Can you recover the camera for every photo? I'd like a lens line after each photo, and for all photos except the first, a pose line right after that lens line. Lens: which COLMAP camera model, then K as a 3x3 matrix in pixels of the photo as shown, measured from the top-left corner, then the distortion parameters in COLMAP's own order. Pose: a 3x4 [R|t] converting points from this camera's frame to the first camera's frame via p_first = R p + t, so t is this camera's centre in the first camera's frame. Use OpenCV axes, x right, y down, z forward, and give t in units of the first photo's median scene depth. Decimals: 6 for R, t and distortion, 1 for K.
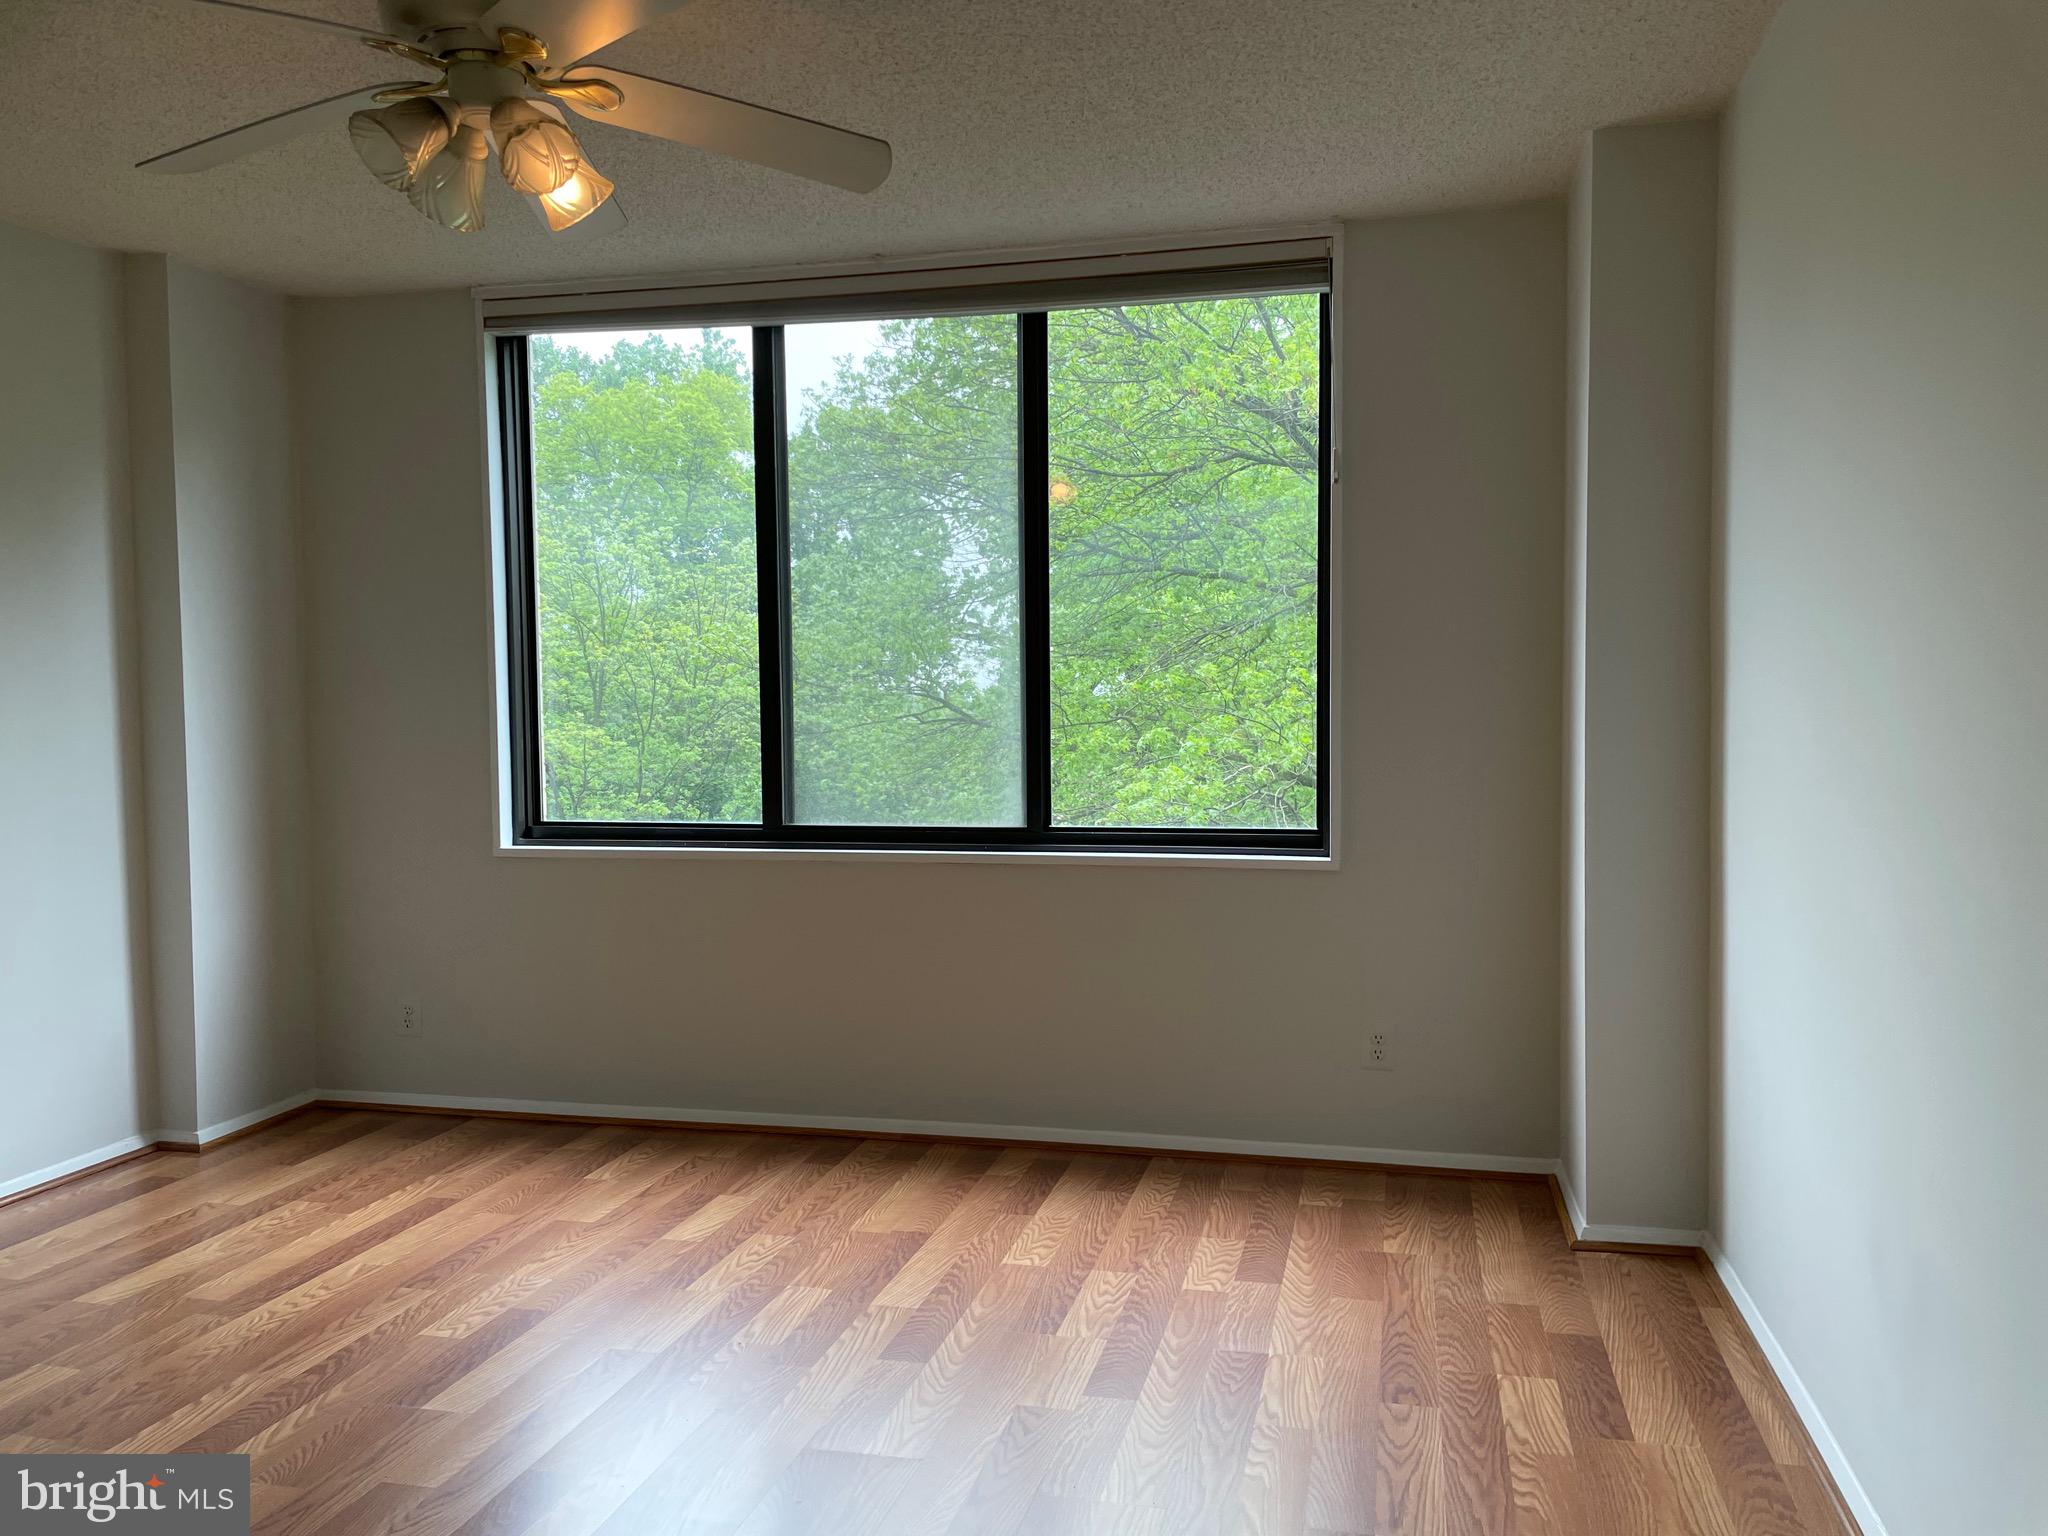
lens RADIAL K [[1533.2, 0, 1034.7], [0, 1533.2, 762.4], [0, 0, 1]] dist [0.081366, -0.105952]
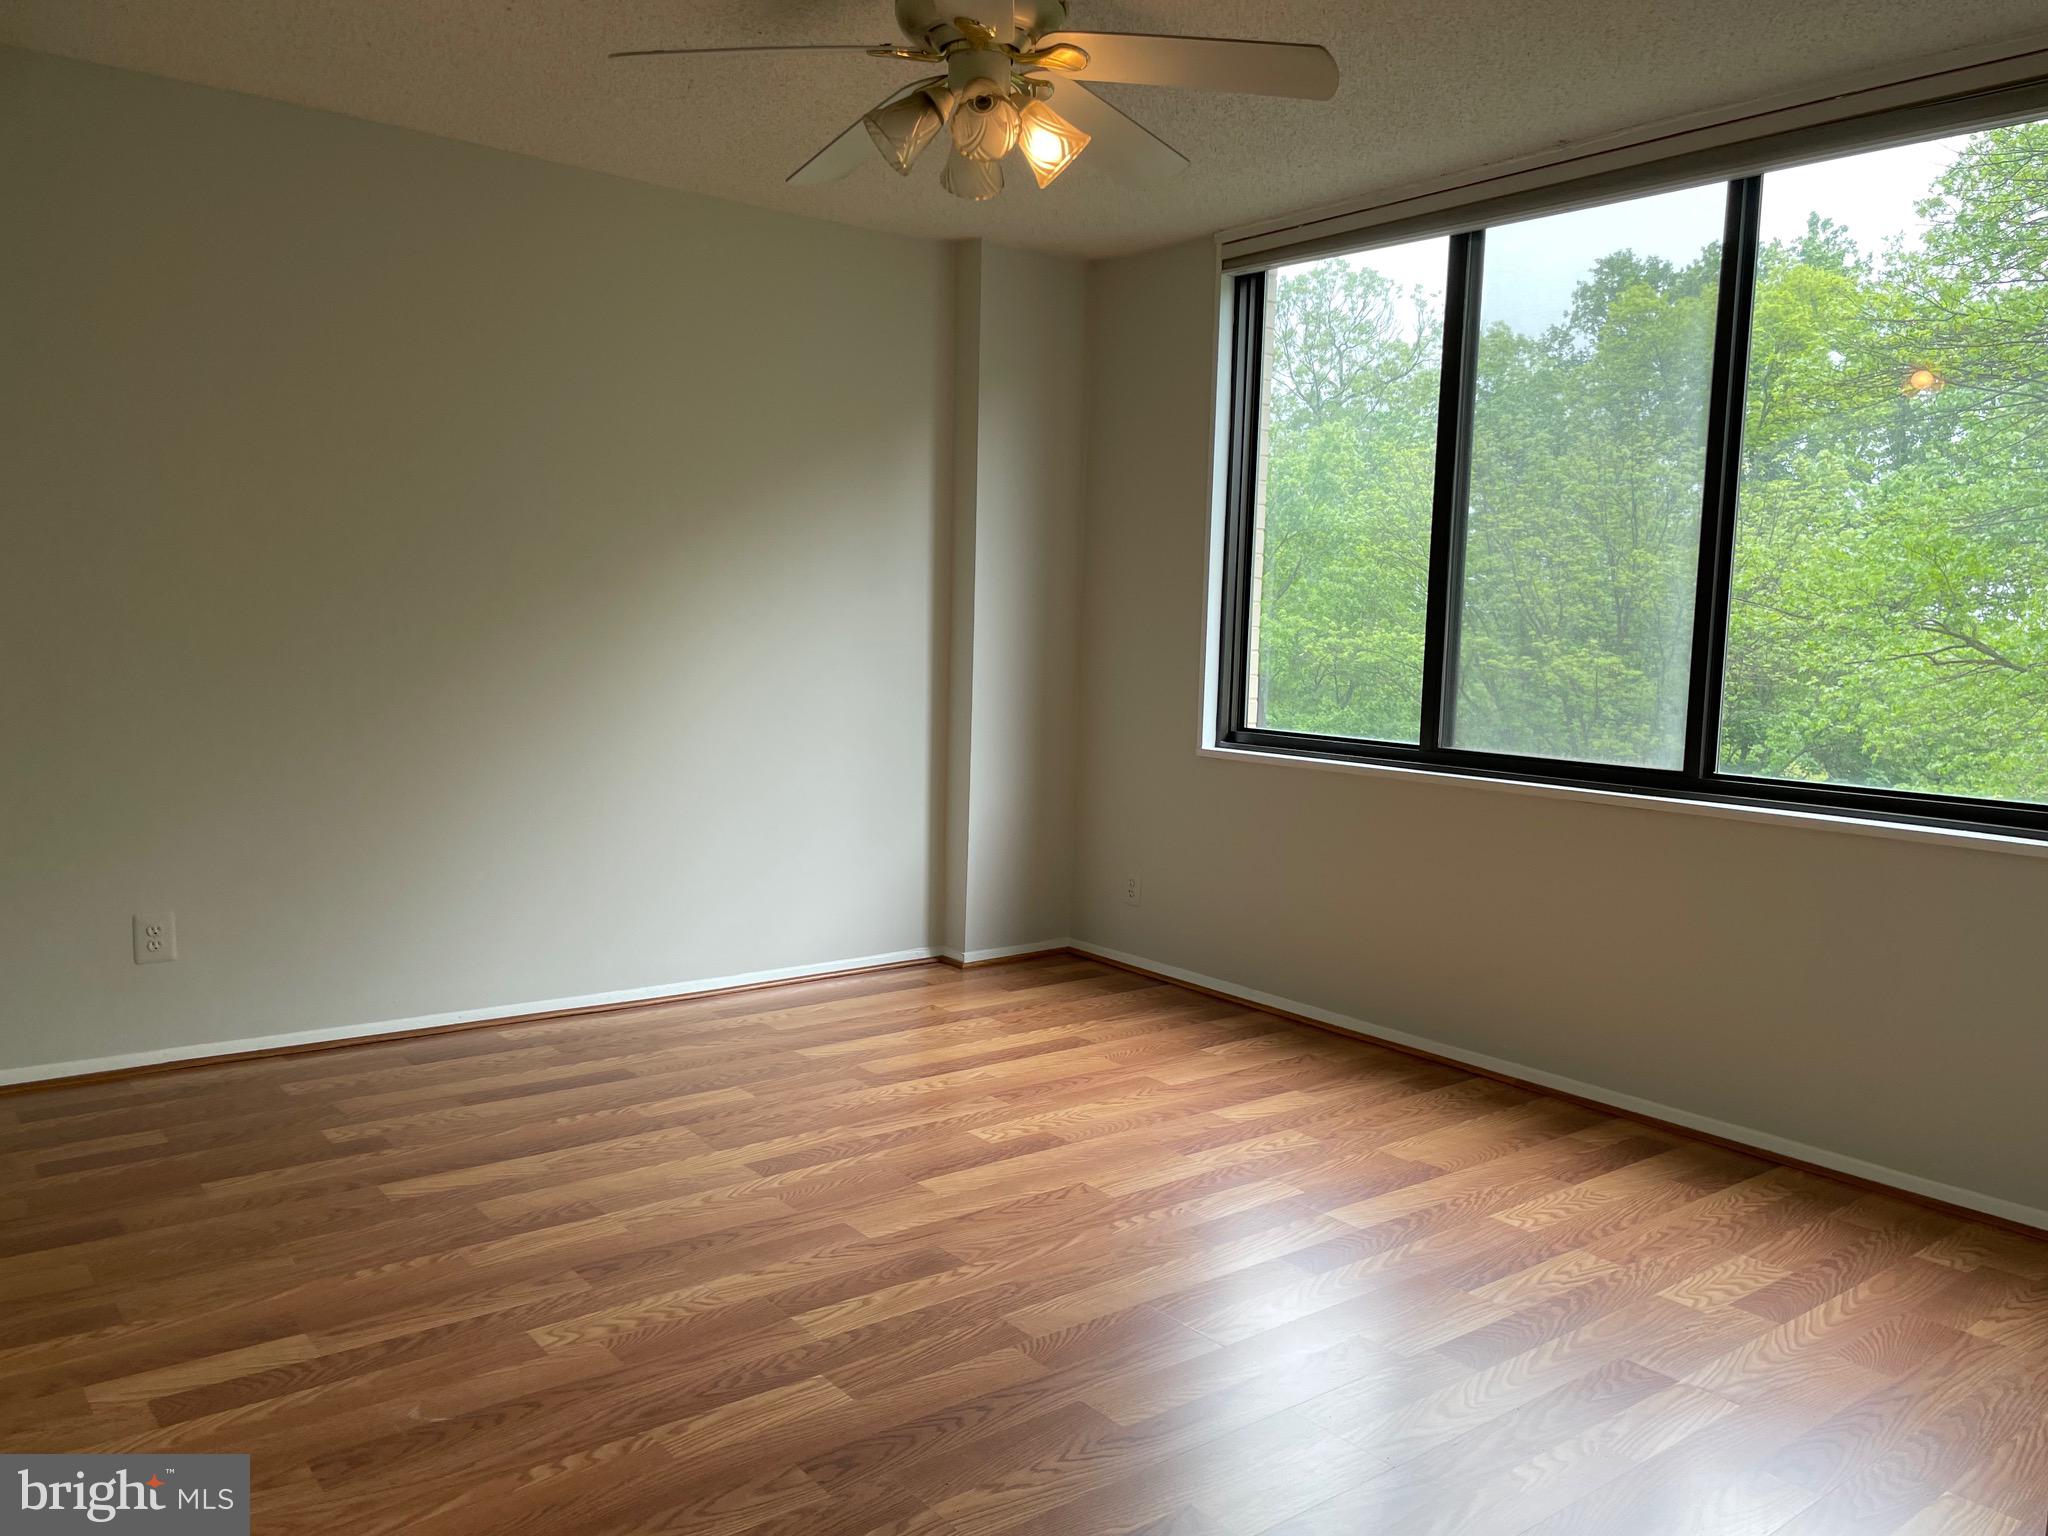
lens RADIAL K [[1533.2, 0, 1042.8], [0, 1533.2, 762.5], [0, 0, 1]] dist [0.081366, -0.105952]
pose [[0.788900, 0.086775, -0.608364, 0.255558], [-0.057519, 0.996061, 0.067486, -0.002228], [0.611824, -0.018247, 0.790783, 0.066166]]
